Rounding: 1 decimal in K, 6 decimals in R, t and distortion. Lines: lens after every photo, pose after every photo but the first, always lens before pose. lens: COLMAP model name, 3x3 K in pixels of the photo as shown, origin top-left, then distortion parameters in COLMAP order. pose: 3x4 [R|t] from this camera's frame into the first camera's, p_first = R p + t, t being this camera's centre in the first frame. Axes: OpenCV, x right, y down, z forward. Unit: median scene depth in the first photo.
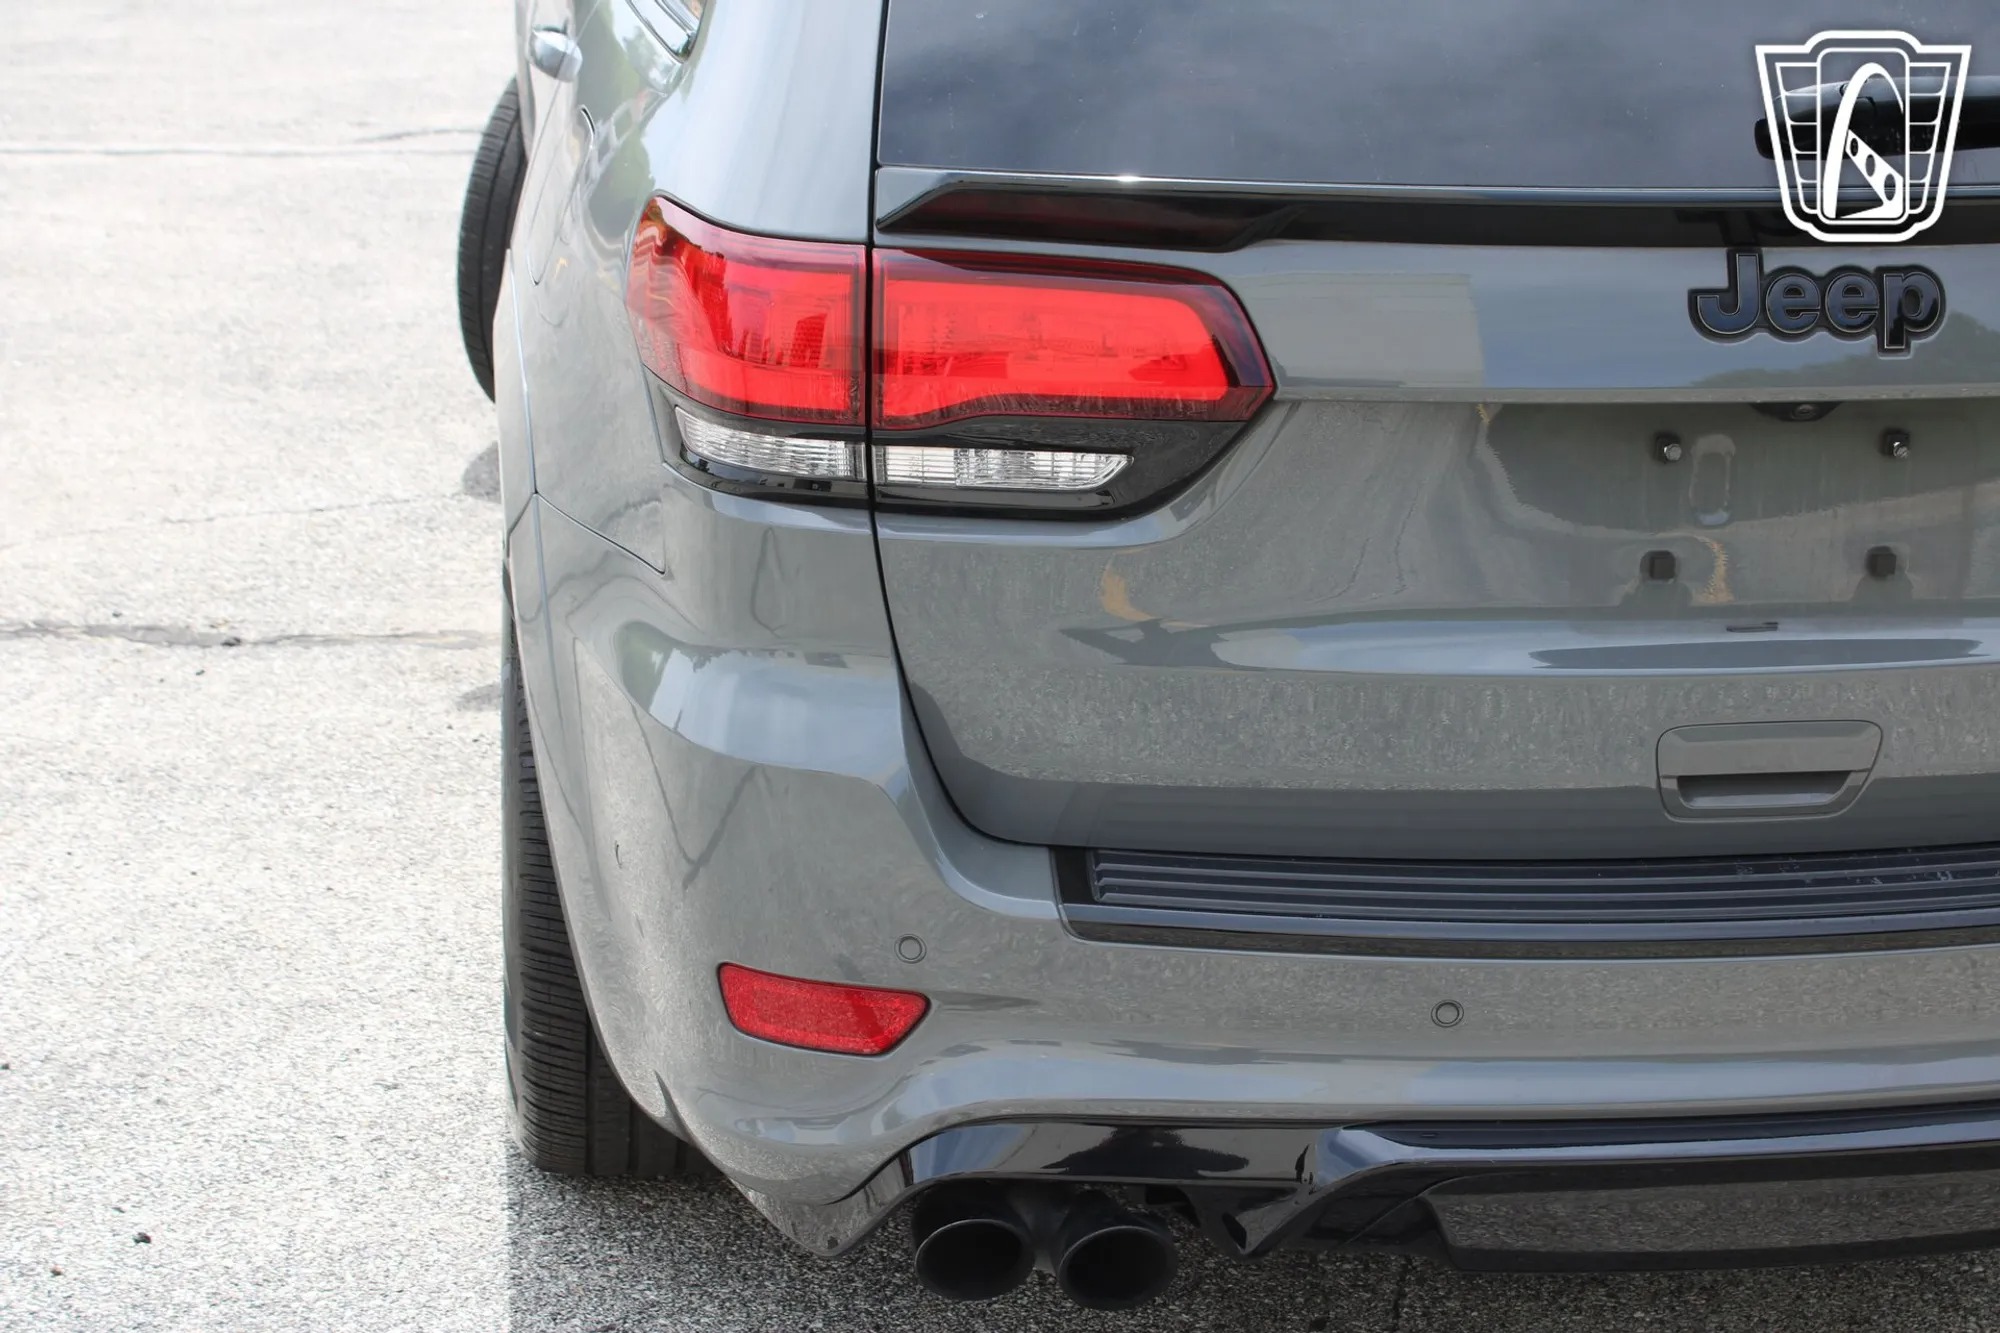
lens RADIAL K [[3404.9, 0, 996.3], [0, 3404.9, 674.9], [0, 0, 1]] dist [0.007422, 0.000000]
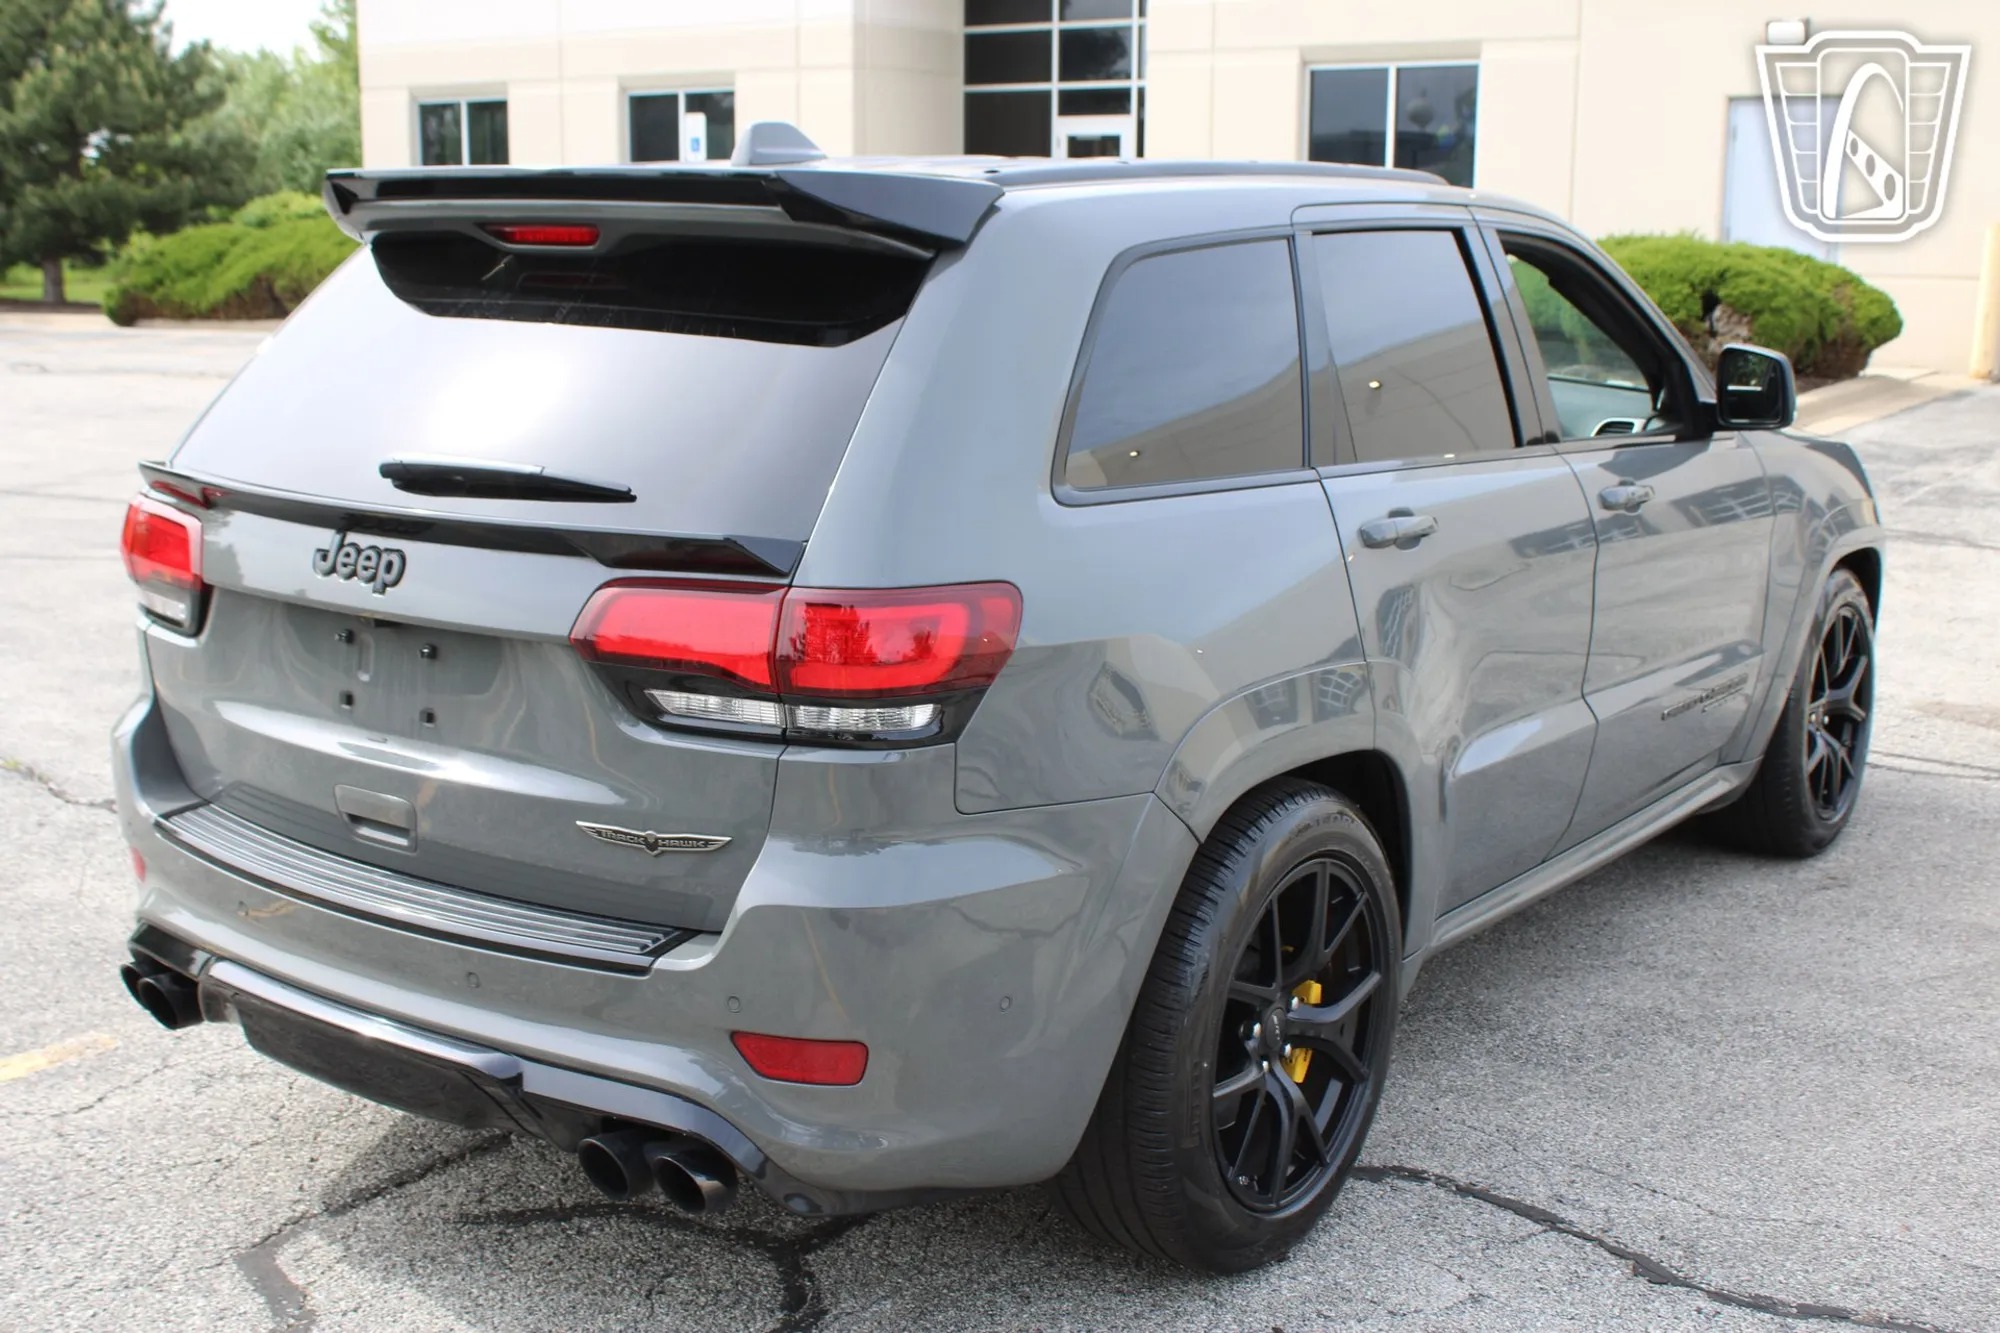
lens RADIAL K [[2196.8, 0, 986.0], [0, 2196.8, 654.0], [0, 0, 1]] dist [0.015833, 0.000000]
pose [[0.733121, 0.128421, -0.667864, 1.070349], [-0.224874, 0.972549, -0.059839, -0.052528], [0.641846, 0.194054, 0.741874, 0.261987]]
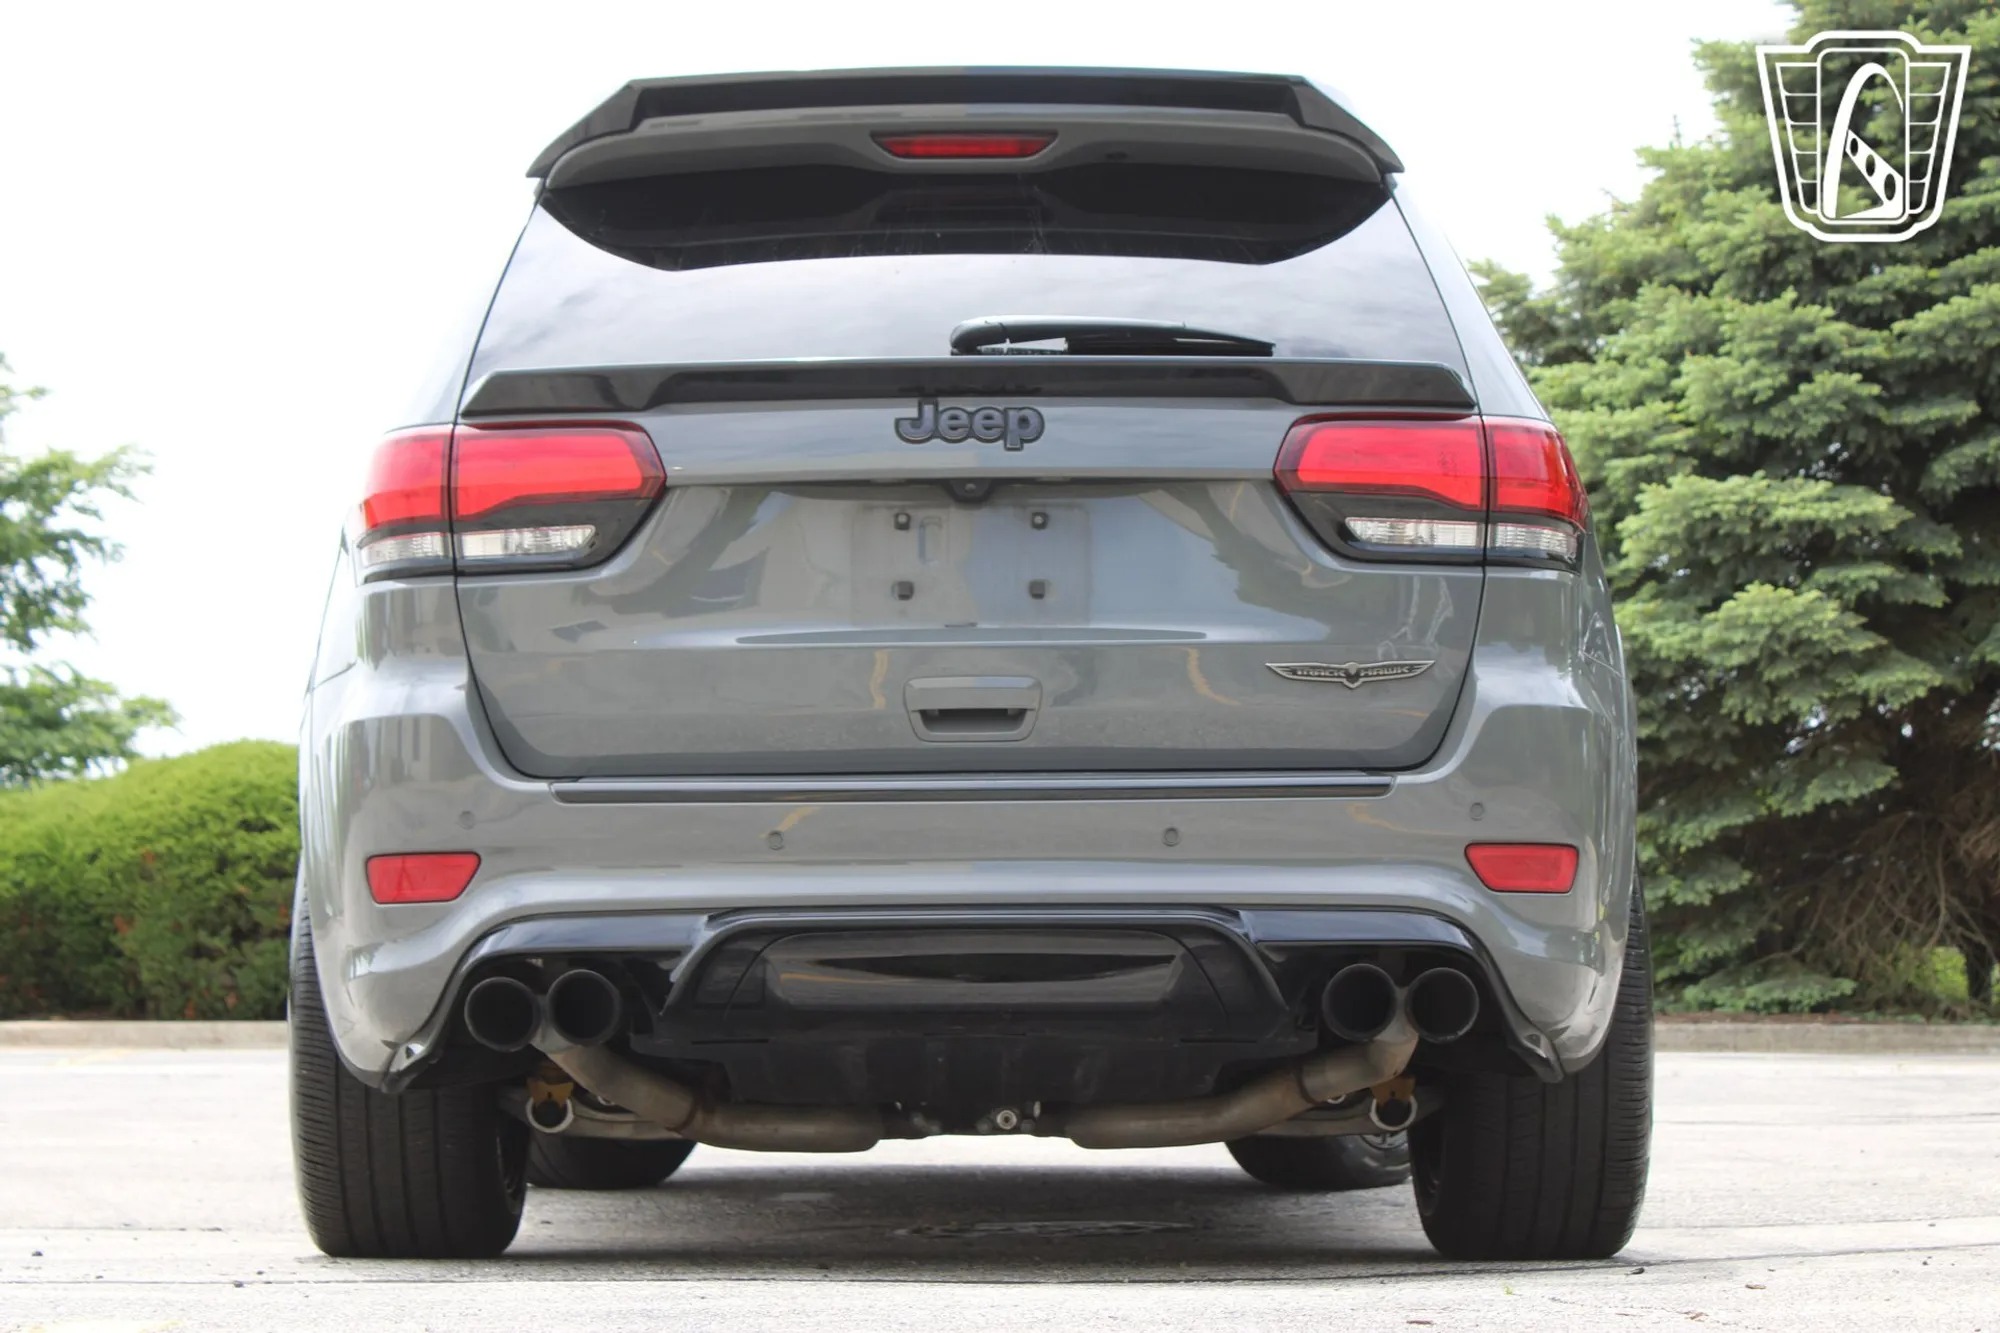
lens RADIAL K [[4188.0, 0, 982.3], [0, 4188.0, 684.3], [0, 0, 1]] dist [0.085428, 0.000000]
pose [[0.993989, -0.033028, -0.104382, 0.381999], [-0.011732, 0.915787, -0.401492, 0.725472], [0.108852, 0.400303, 0.909895, -0.763772]]
